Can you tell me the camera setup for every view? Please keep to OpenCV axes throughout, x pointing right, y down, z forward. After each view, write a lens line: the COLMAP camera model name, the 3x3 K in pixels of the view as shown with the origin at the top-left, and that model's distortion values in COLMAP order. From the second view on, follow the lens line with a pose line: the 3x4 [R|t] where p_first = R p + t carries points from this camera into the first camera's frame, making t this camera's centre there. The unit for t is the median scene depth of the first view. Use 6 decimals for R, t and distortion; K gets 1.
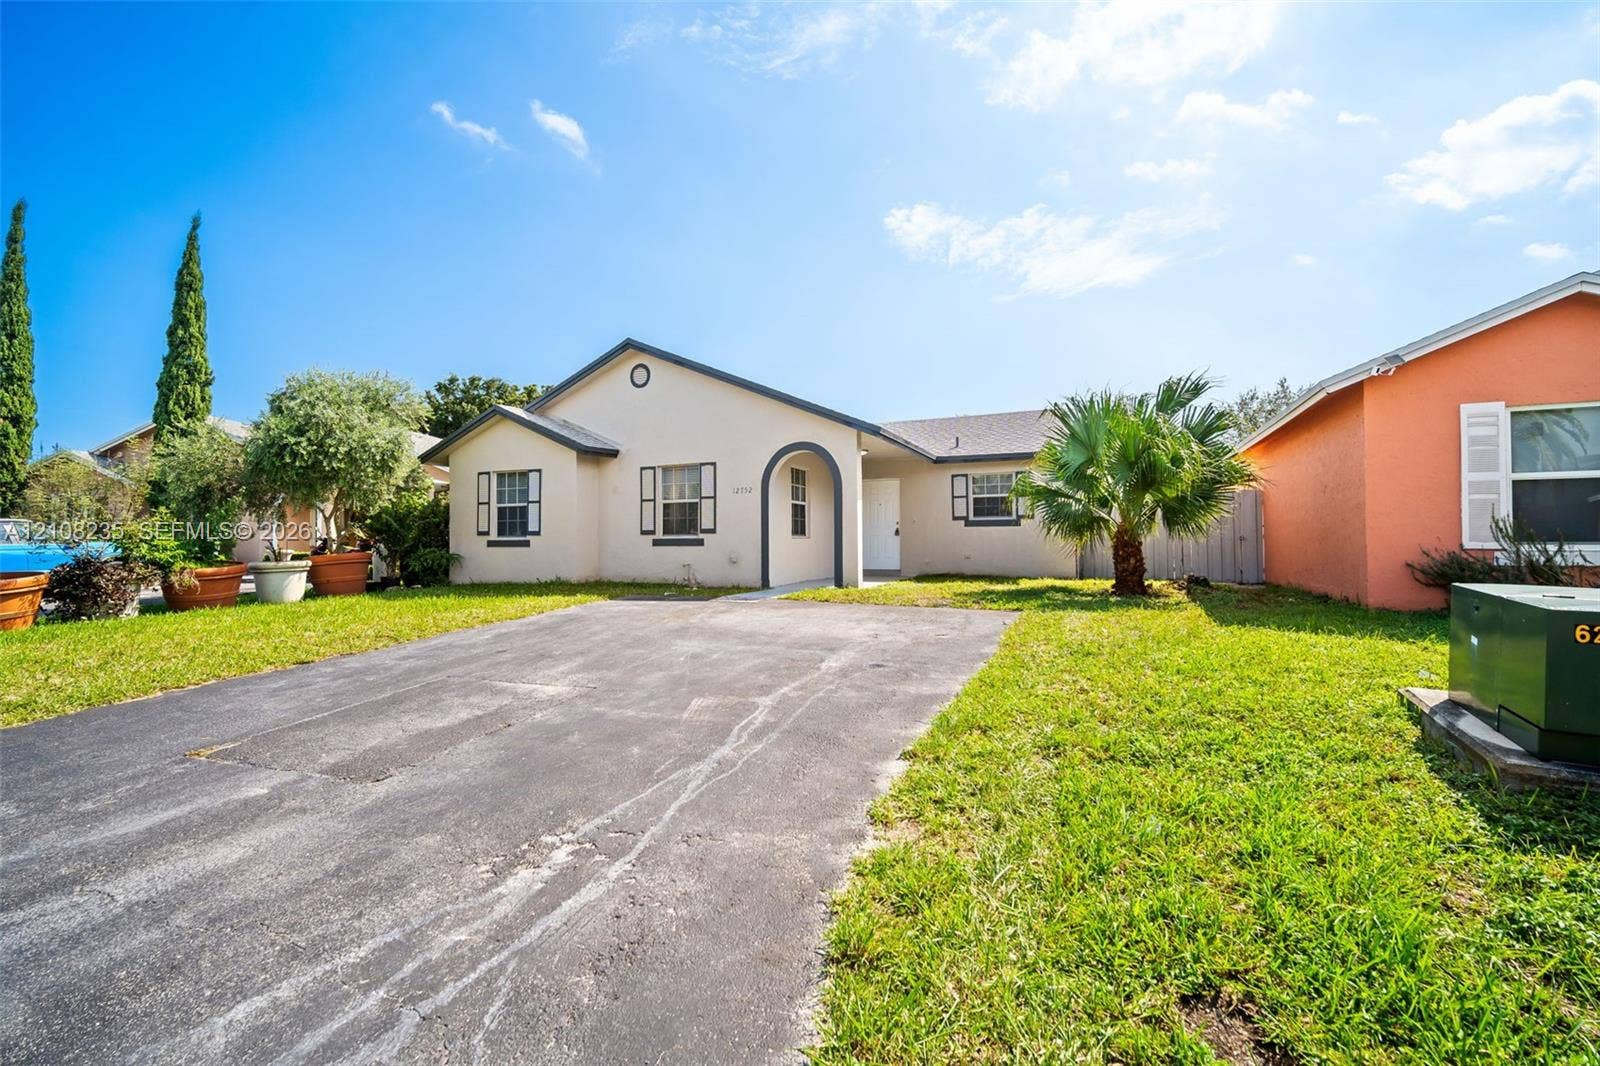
lens RADIAL K [[693.7, 0, 806.2], [0, 693.7, 534.6], [0, 0, 1]] dist [-0.001316, 0.000833]
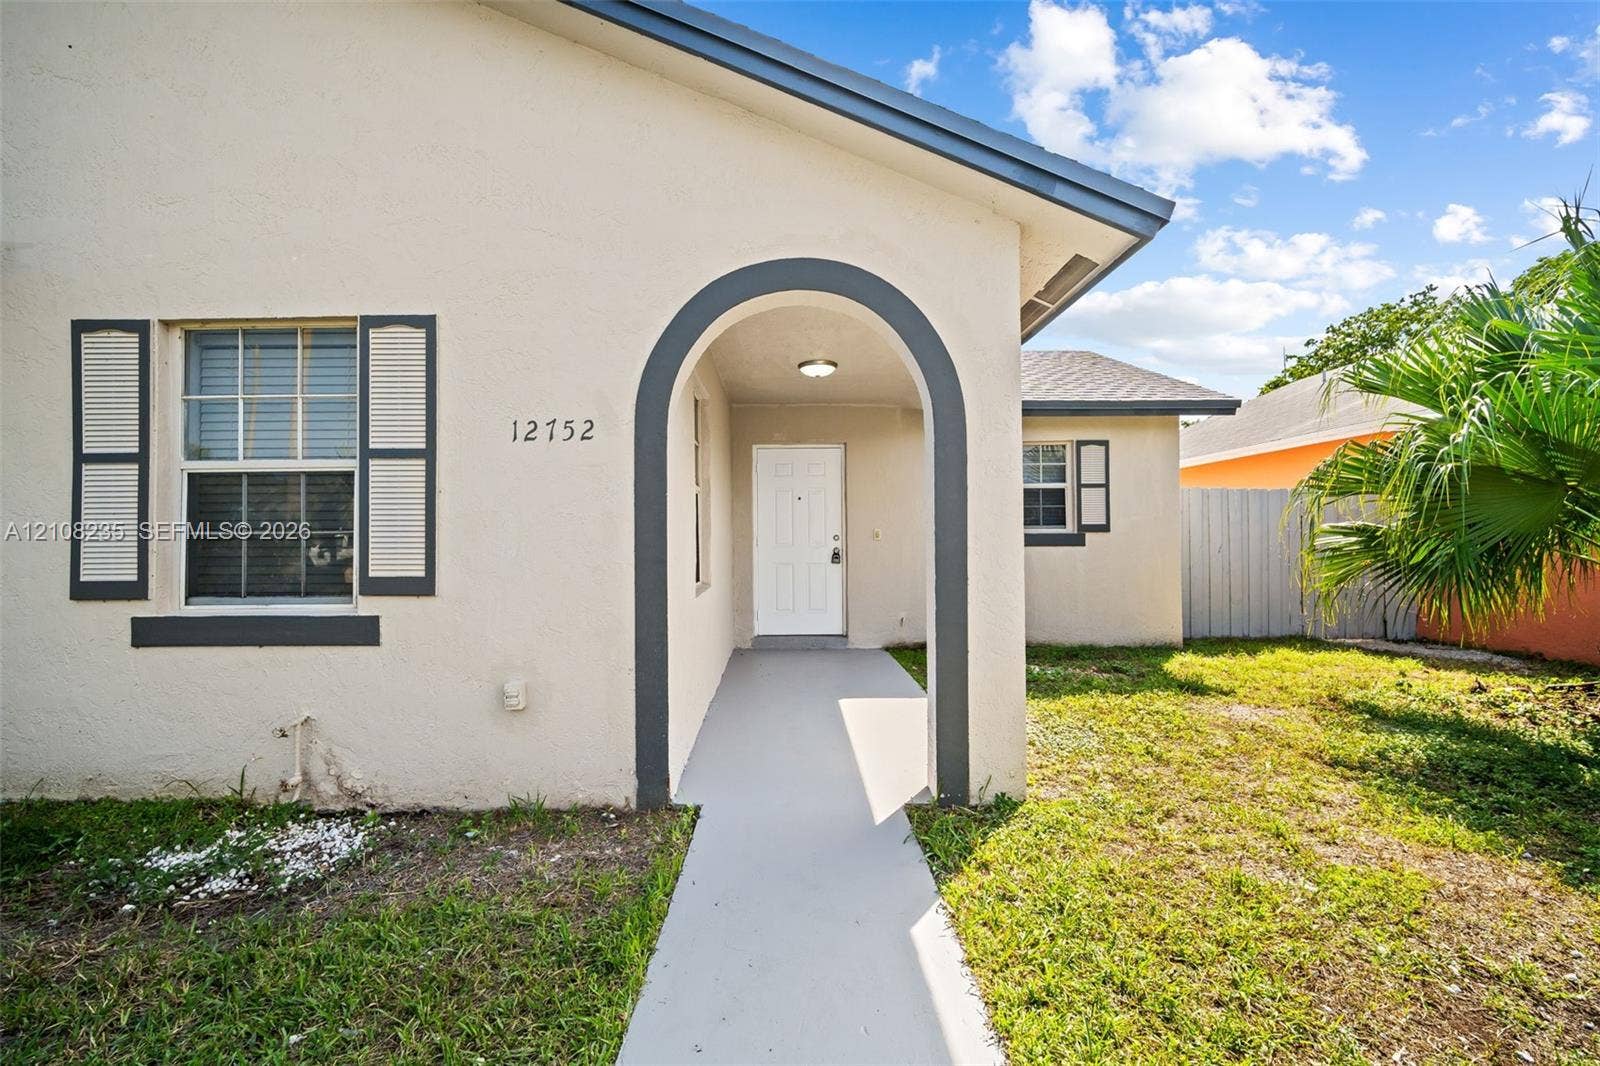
lens RADIAL K [[693.7, 0, 793.6], [0, 693.7, 531.7], [0, 0, 1]] dist [-0.001316, 0.000833]
pose [[0.913600, 0.002635, 0.406605, -0.108841], [-0.003086, 0.999995, 0.000452, -0.024723], [-0.406601, -0.001668, 0.913604, 0.685450]]
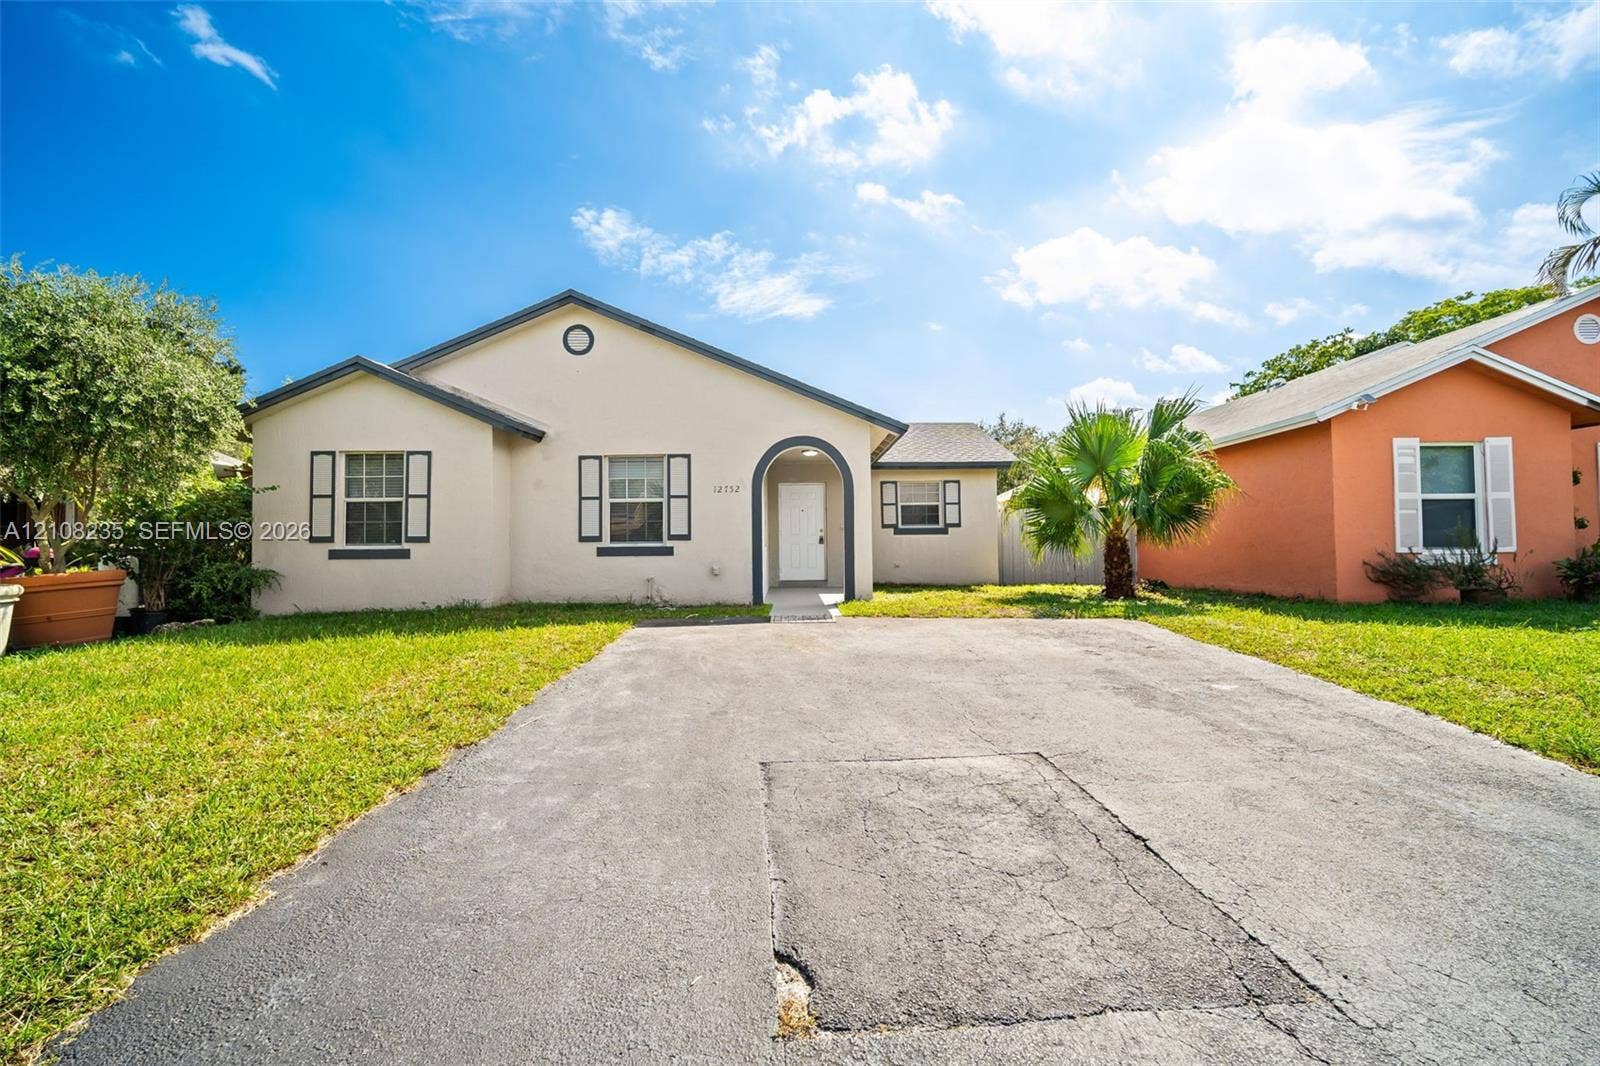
lens RADIAL K [[693.7, 0, 802.5], [0, 693.7, 531.7], [0, 0, 1]] dist [-0.001316, 0.000833]
pose [[0.910582, 0.007603, 0.413259, -0.335204], [-0.000056, 0.999833, -0.018272, 0.002876], [-0.413329, 0.016615, 0.910430, 0.185857]]
